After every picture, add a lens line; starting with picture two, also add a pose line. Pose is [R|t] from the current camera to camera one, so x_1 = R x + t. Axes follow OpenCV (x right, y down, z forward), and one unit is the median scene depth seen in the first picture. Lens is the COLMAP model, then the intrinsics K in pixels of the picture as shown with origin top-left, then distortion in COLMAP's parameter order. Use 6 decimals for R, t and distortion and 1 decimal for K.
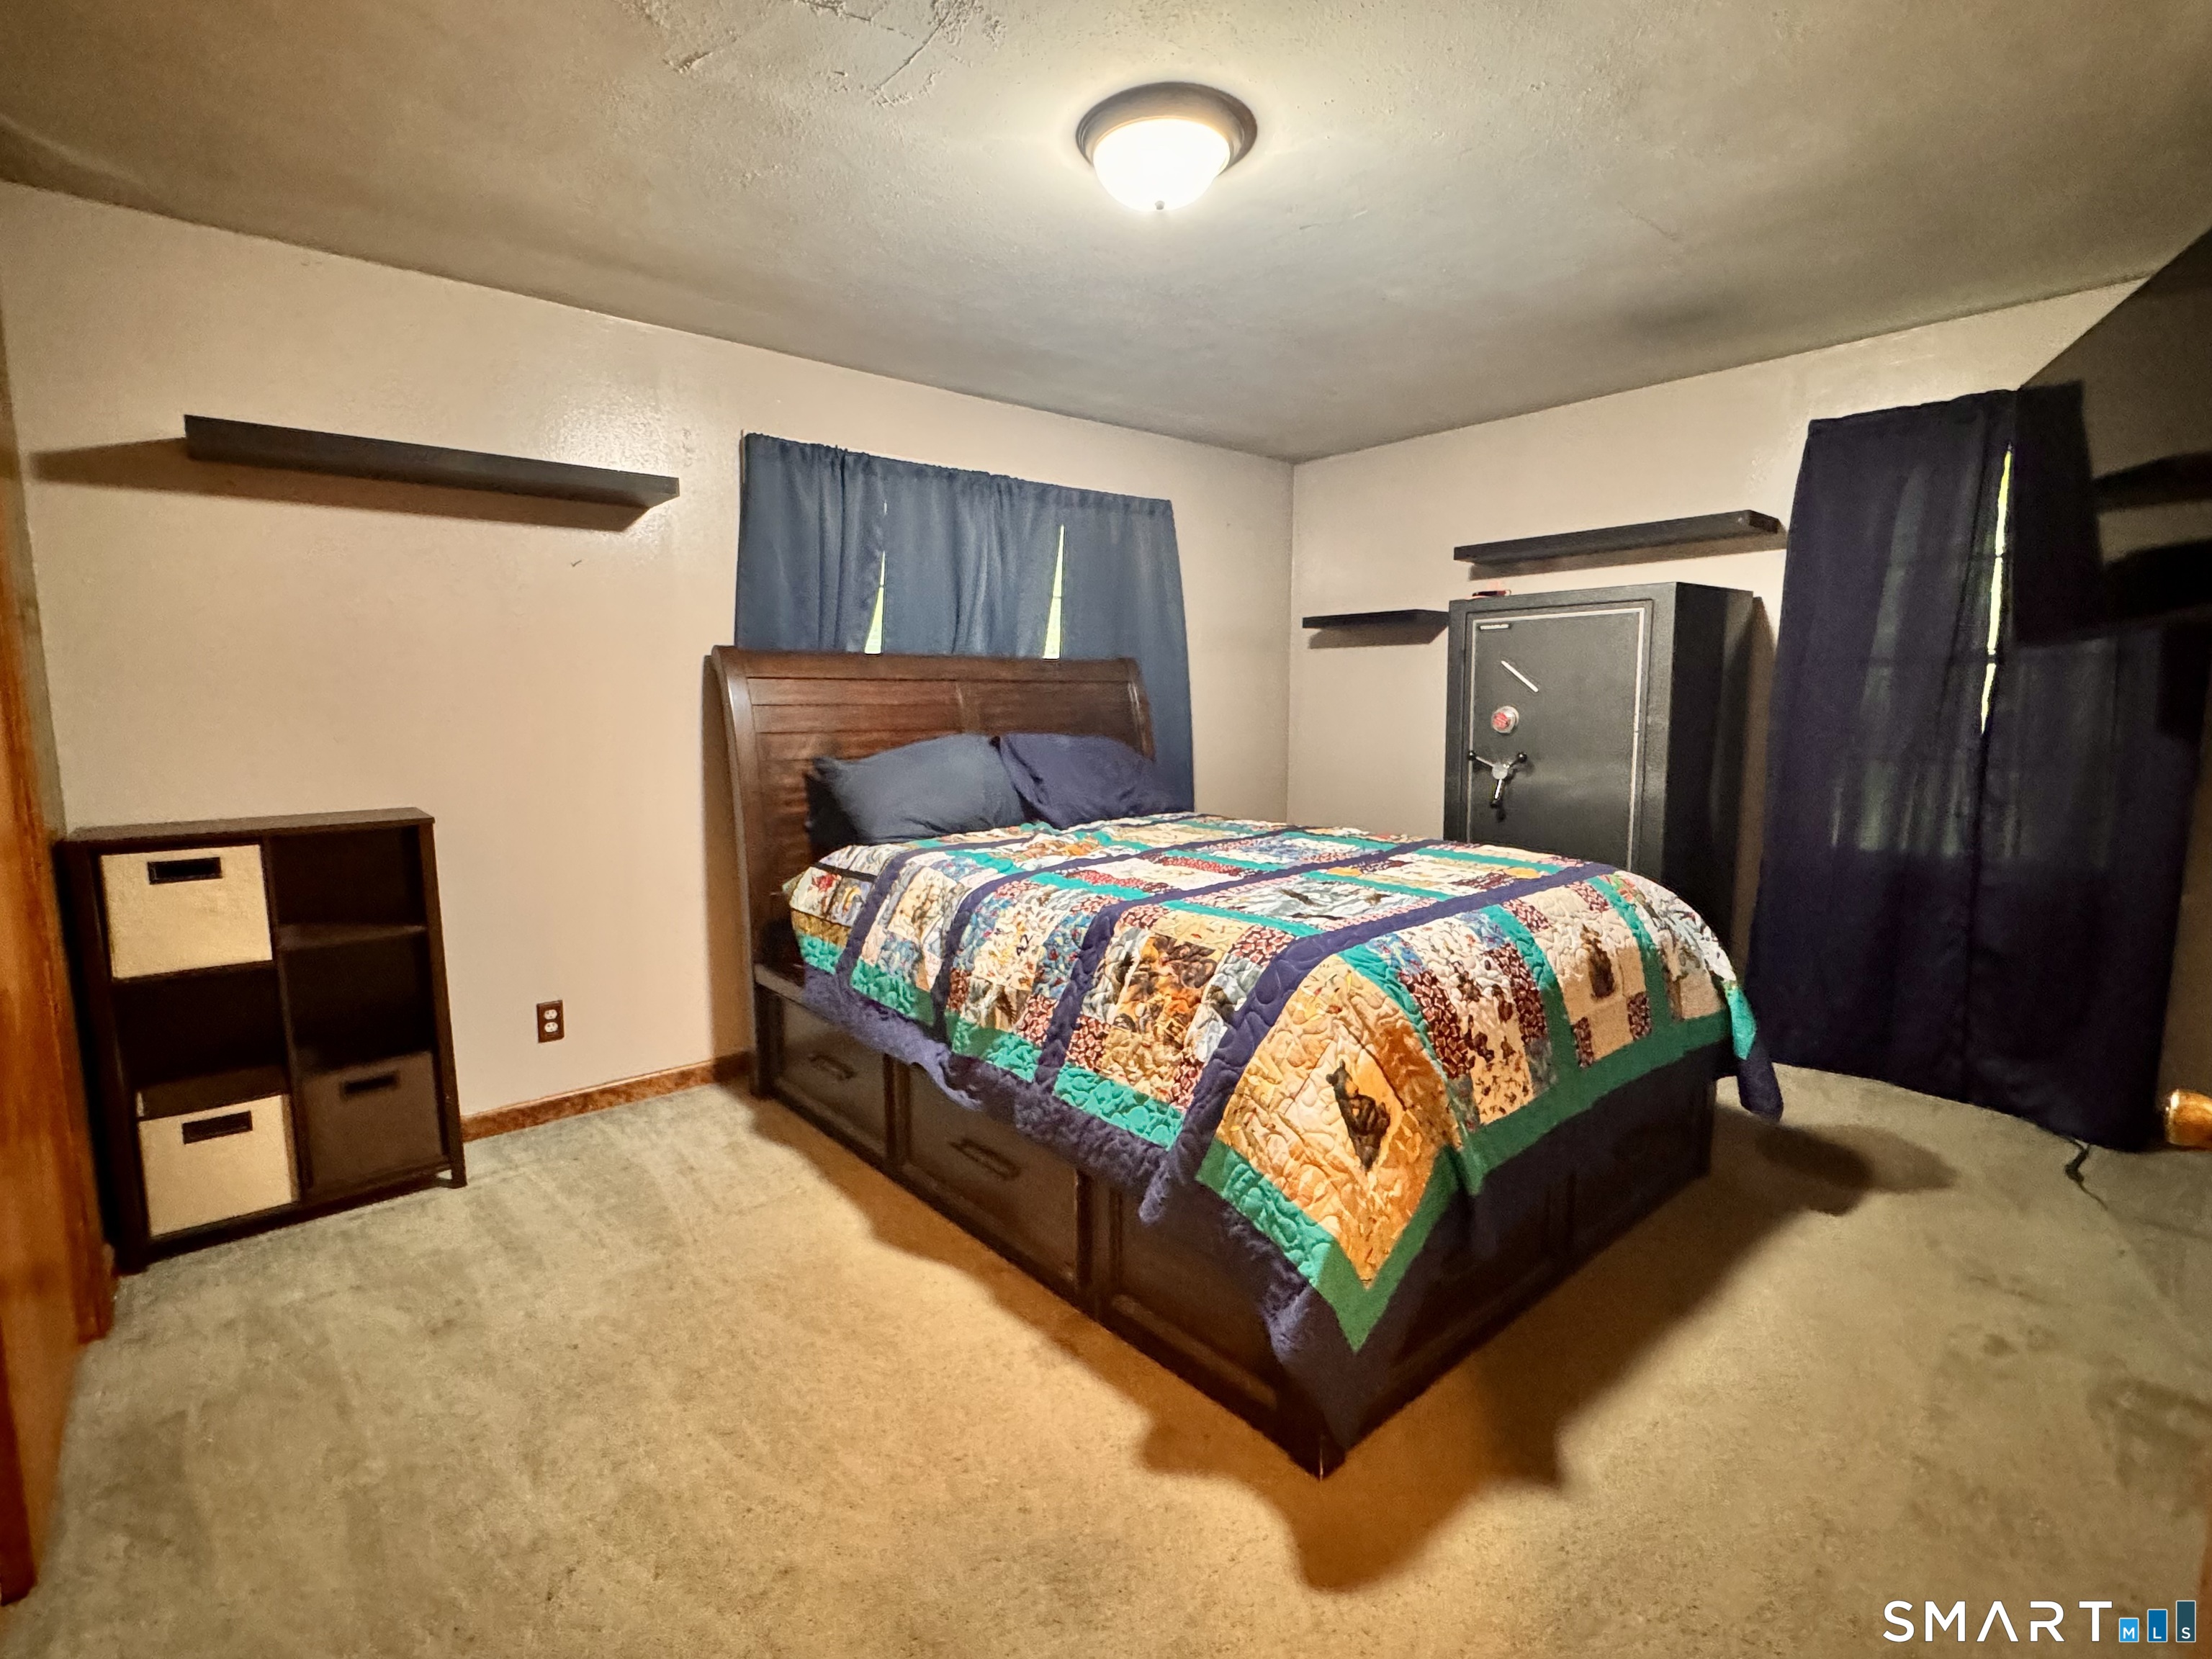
lens RADIAL K [[1020.3, 0, 1113.0], [0, 1020.3, 832.2], [0, 0, 1]] dist [0.033041, 0.000473]
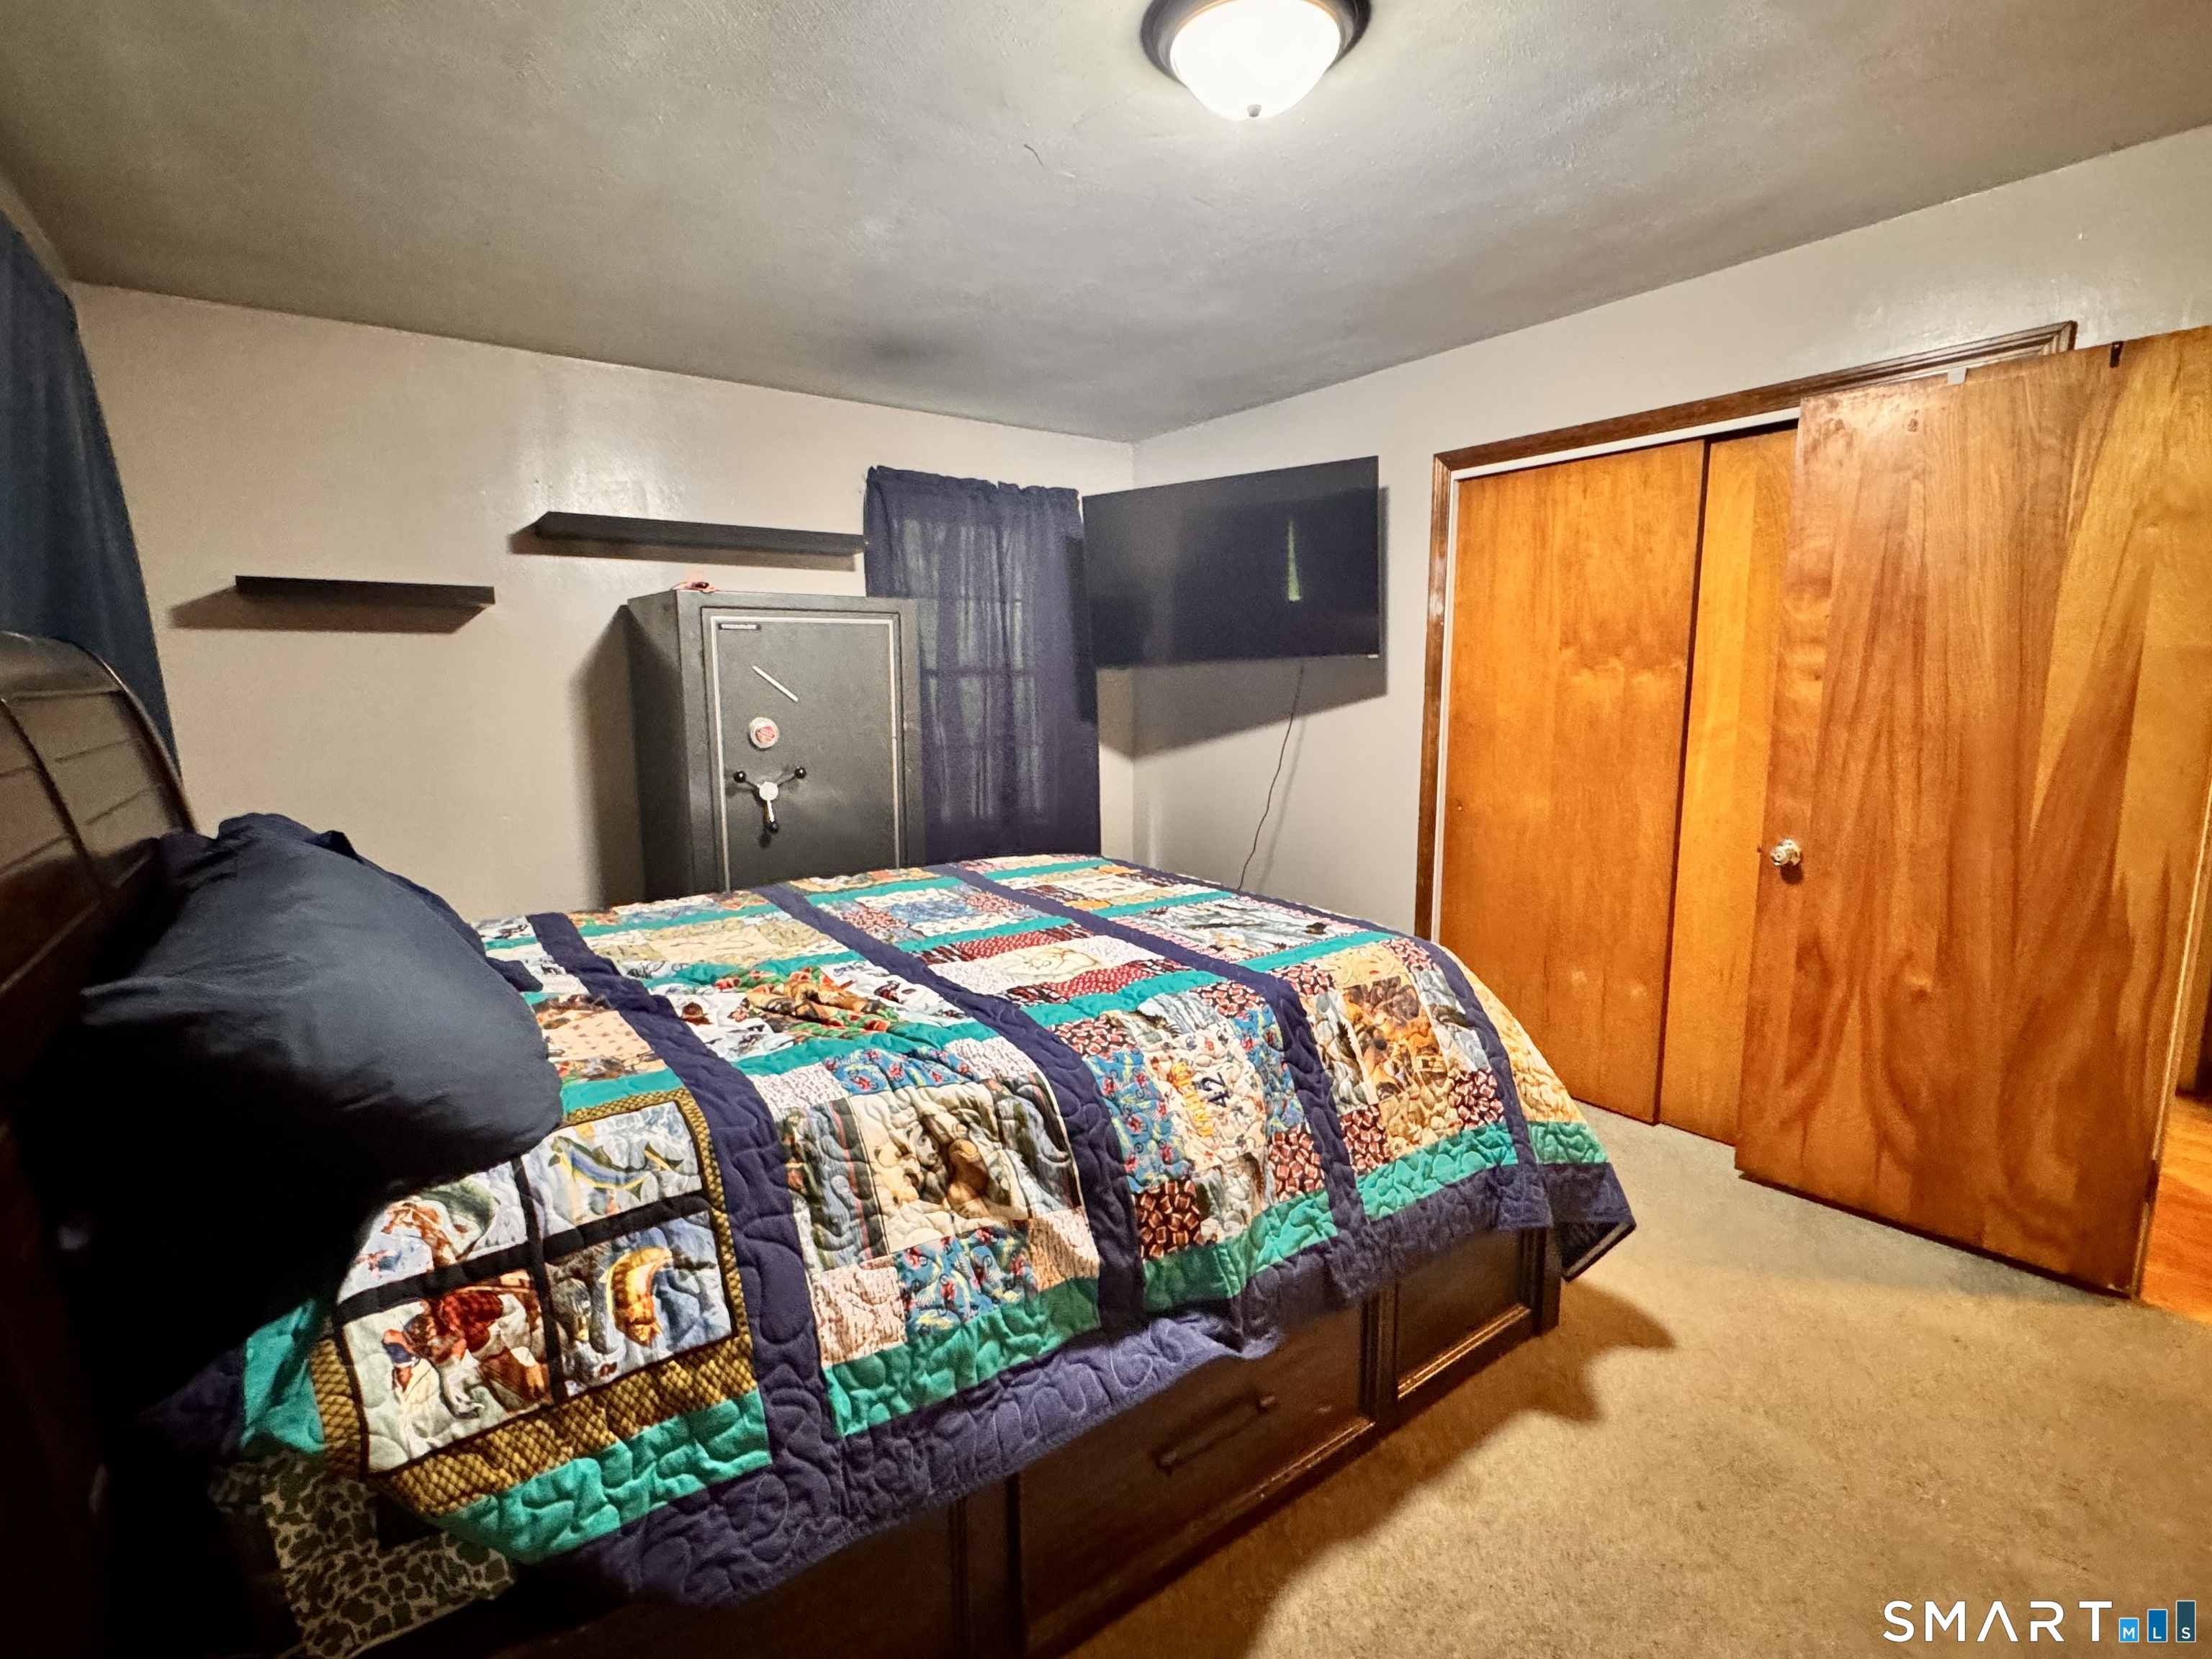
lens RADIAL K [[1020.3, 0, 1113.0], [0, 1020.3, 832.2], [0, 0, 1]] dist [0.033041, 0.000473]
pose [[0.085939, -0.143547, 0.985905, -0.794302], [0.129937, 0.982729, 0.131758, -0.170542], [-0.987791, 0.116783, 0.103107, 1.033864]]
